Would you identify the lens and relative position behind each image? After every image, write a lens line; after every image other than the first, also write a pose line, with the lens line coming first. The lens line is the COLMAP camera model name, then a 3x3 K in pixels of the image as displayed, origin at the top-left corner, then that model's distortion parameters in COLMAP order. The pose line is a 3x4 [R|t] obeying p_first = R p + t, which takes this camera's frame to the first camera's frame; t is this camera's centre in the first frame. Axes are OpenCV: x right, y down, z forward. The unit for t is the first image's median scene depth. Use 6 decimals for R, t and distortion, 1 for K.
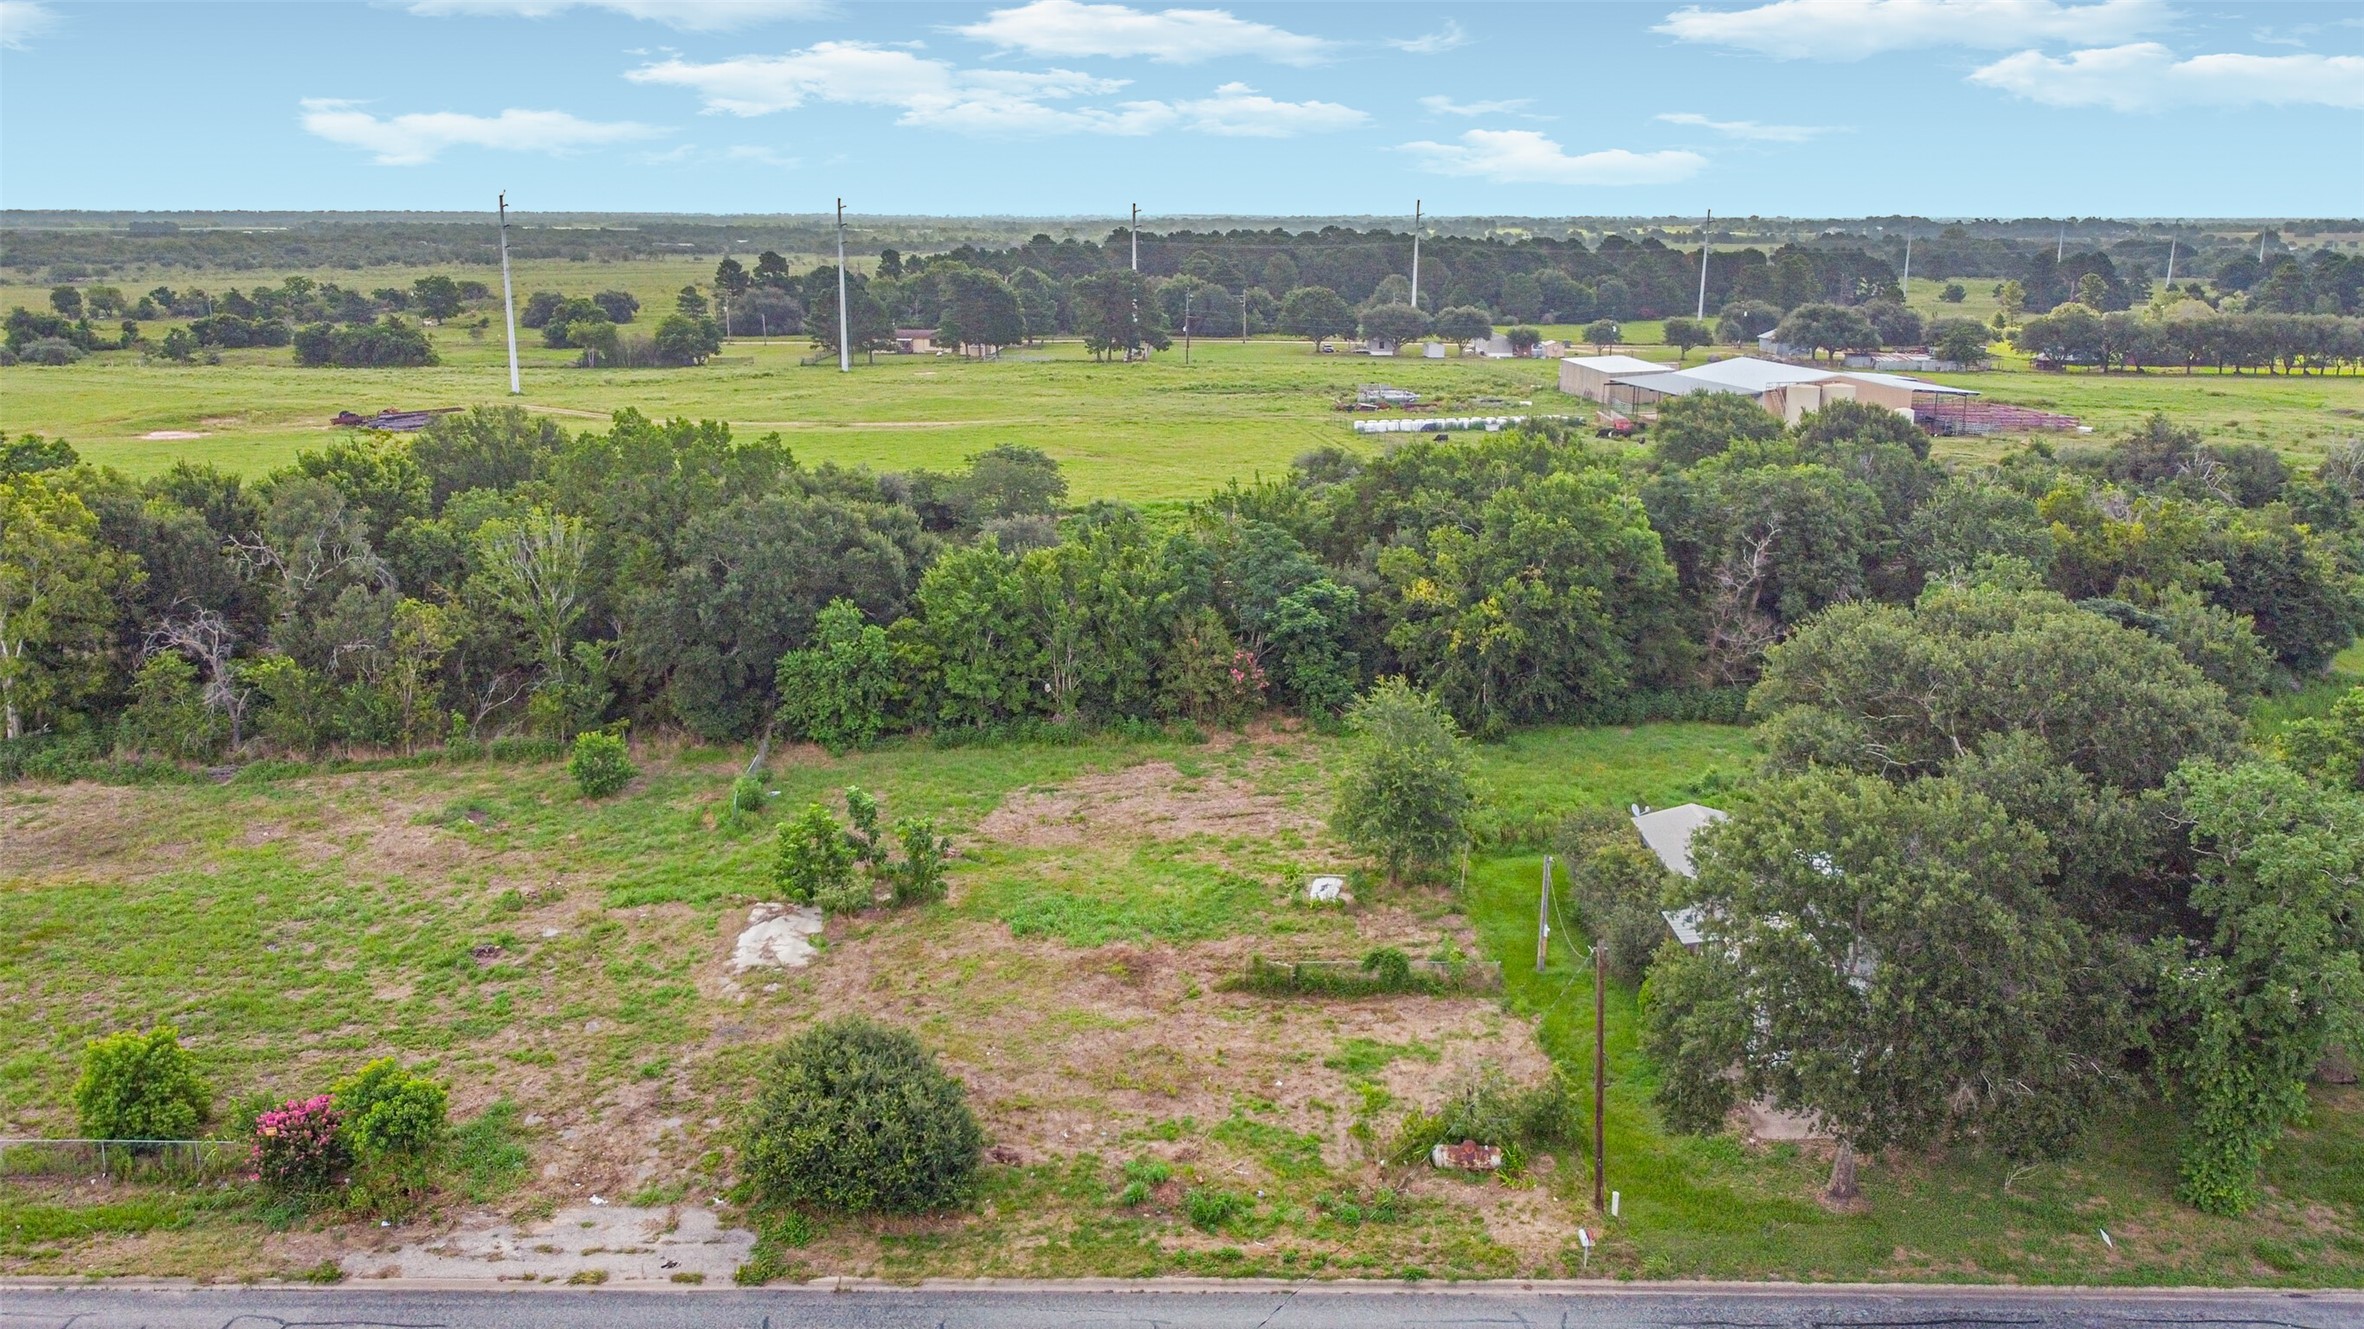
lens RADIAL K [[1836.7, 0, 1173.0], [0, 1836.7, 663.5], [0, 0, 1]] dist [0.005914, -0.006809]
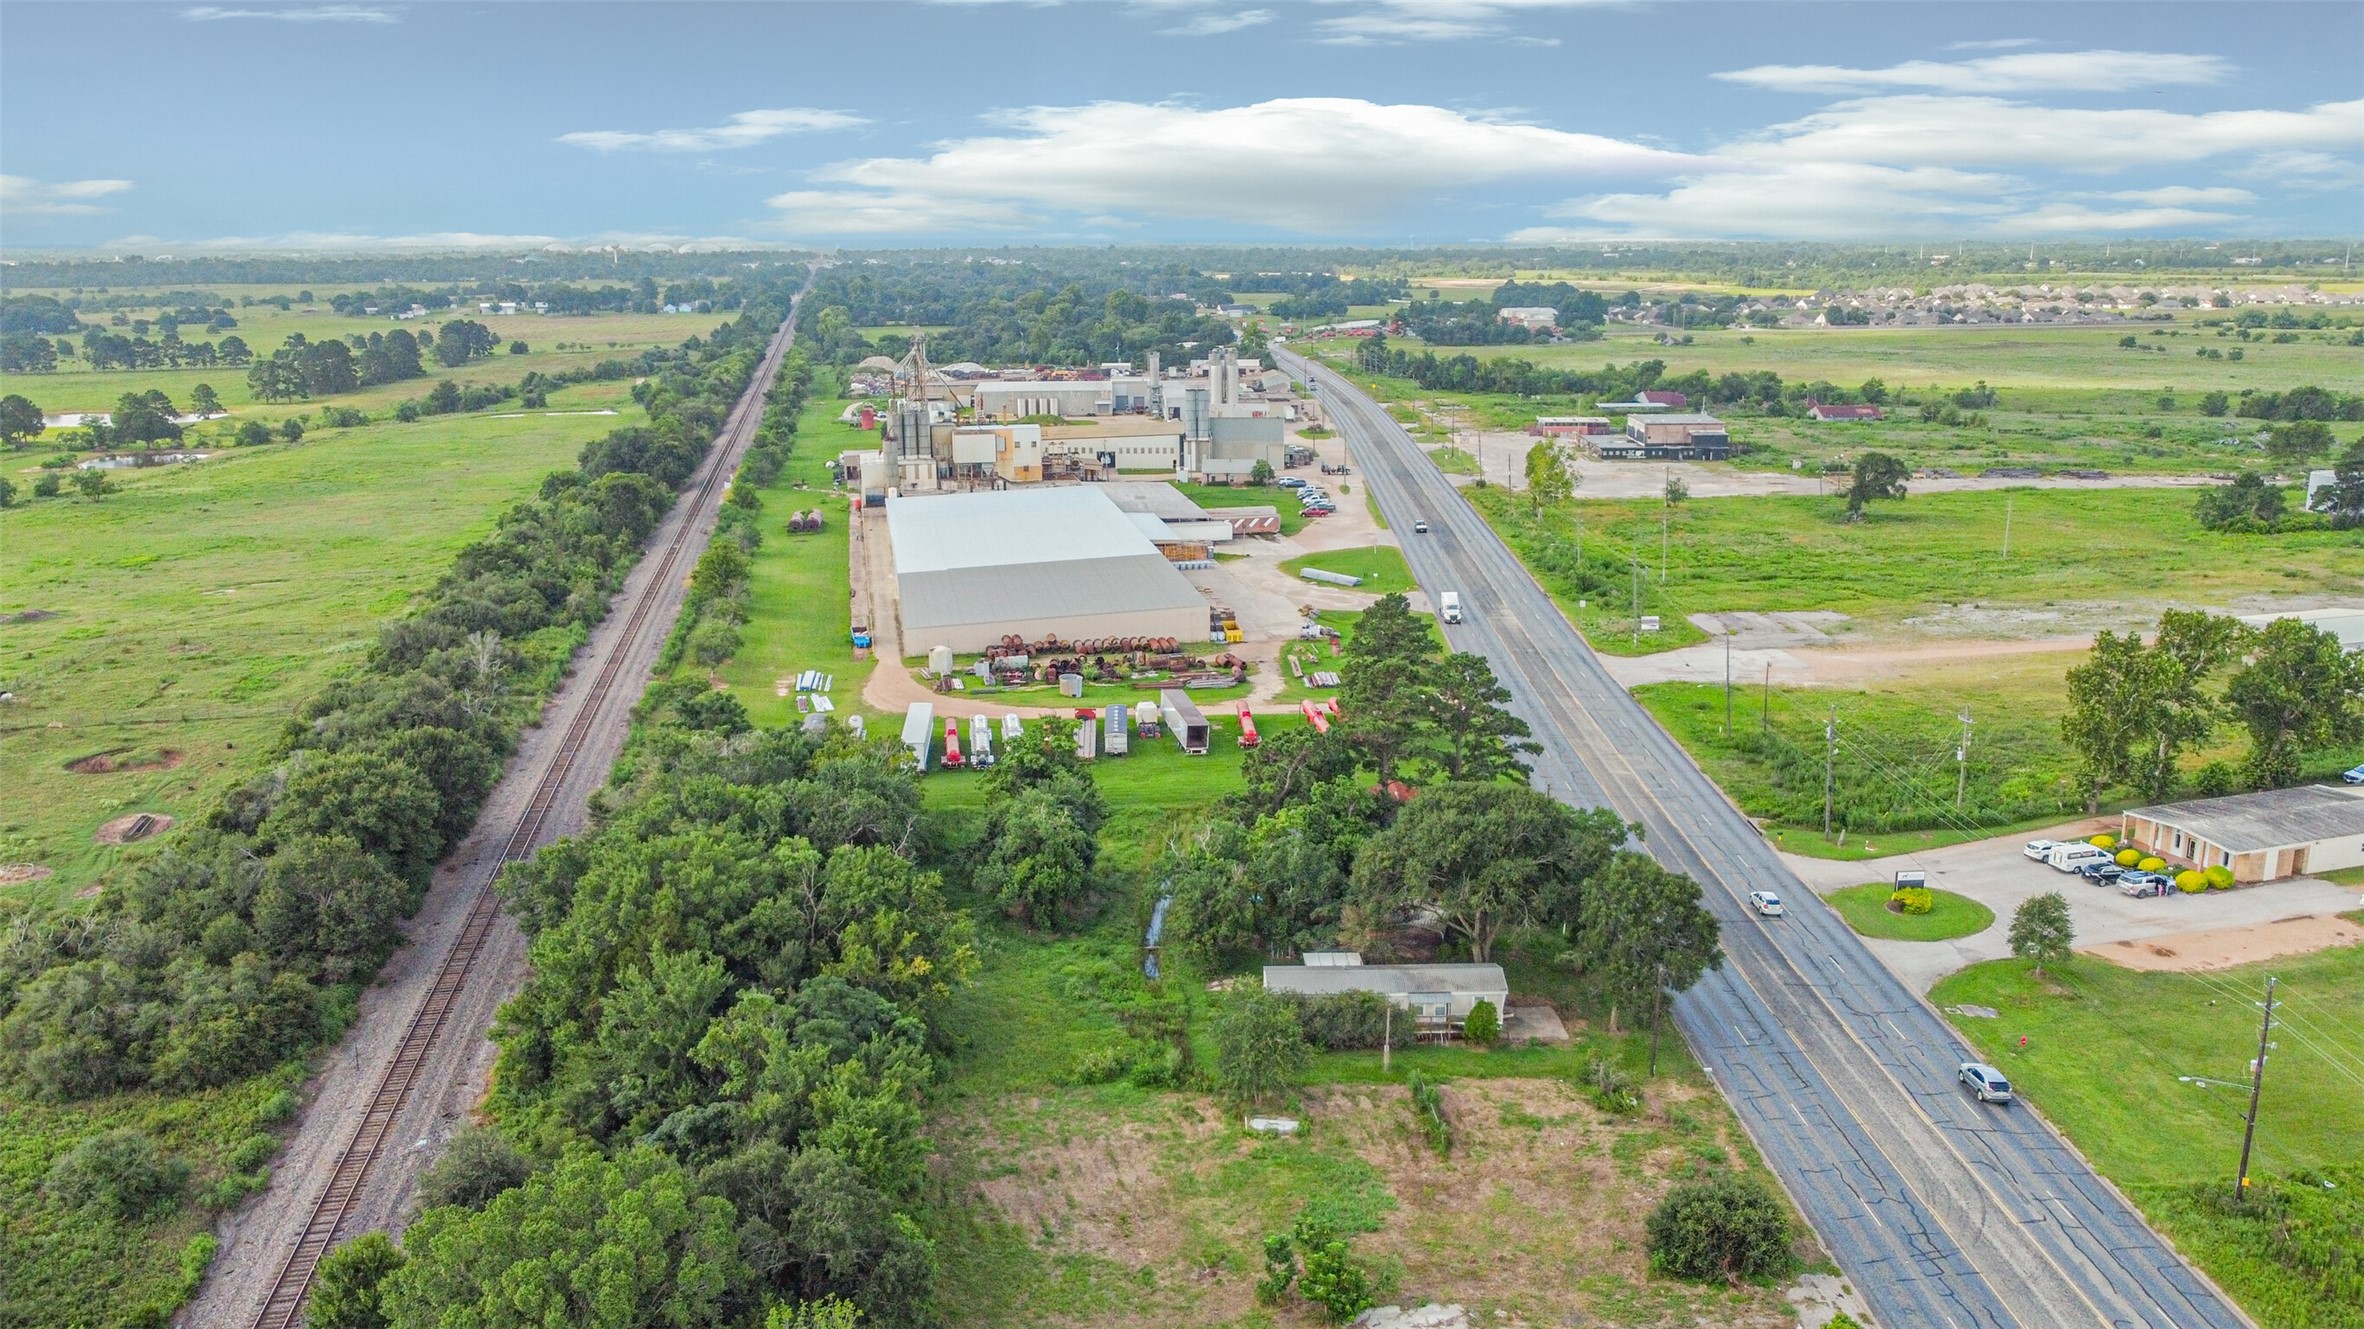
lens RADIAL K [[1836.7, 0, 1185.3], [0, 1836.7, 663.8], [0, 0, 1]] dist [0.005914, -0.006809]
pose [[-0.013277, -0.245027, 0.969425, -1.577311], [0.247222, 0.938606, 0.240623, -0.752162], [-0.968868, 0.242858, 0.048115, 1.114752]]
